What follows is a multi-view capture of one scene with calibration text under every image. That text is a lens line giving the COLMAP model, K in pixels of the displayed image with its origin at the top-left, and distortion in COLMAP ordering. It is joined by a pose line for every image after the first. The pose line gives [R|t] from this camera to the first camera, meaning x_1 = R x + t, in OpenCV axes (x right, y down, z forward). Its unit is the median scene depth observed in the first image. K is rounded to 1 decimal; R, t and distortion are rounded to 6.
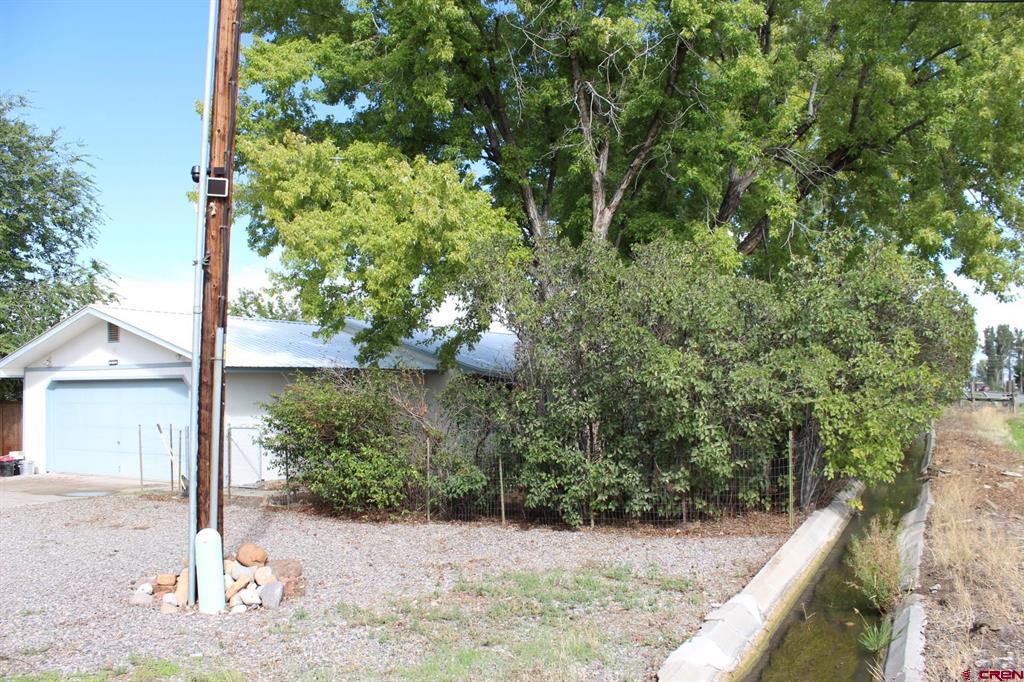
lens RADIAL K [[869.5, 0, 512.1], [0, 869.5, 340.0], [0, 0, 1]] dist [-0.125108, 0.045771]
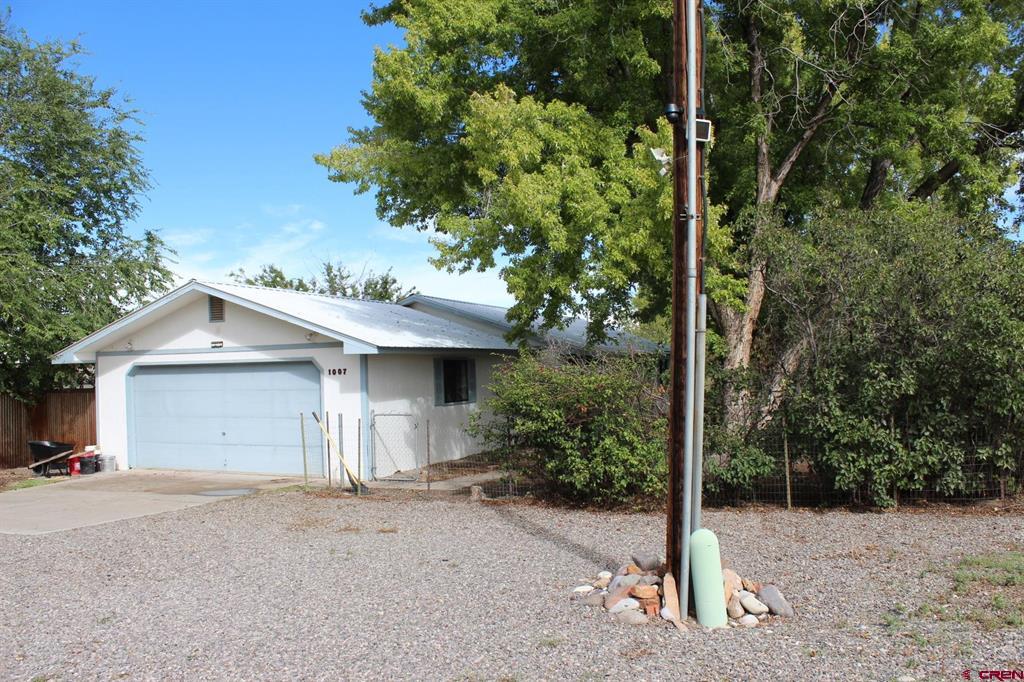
lens RADIAL K [[869.5, 0, 511.4], [0, 869.5, 341.7], [0, 0, 1]] dist [-0.125108, 0.045771]
pose [[0.993745, -0.007528, 0.111420, -0.268424], [0.004877, 0.999699, 0.024053, 0.003318], [-0.111568, -0.023359, 0.993482, 0.067524]]
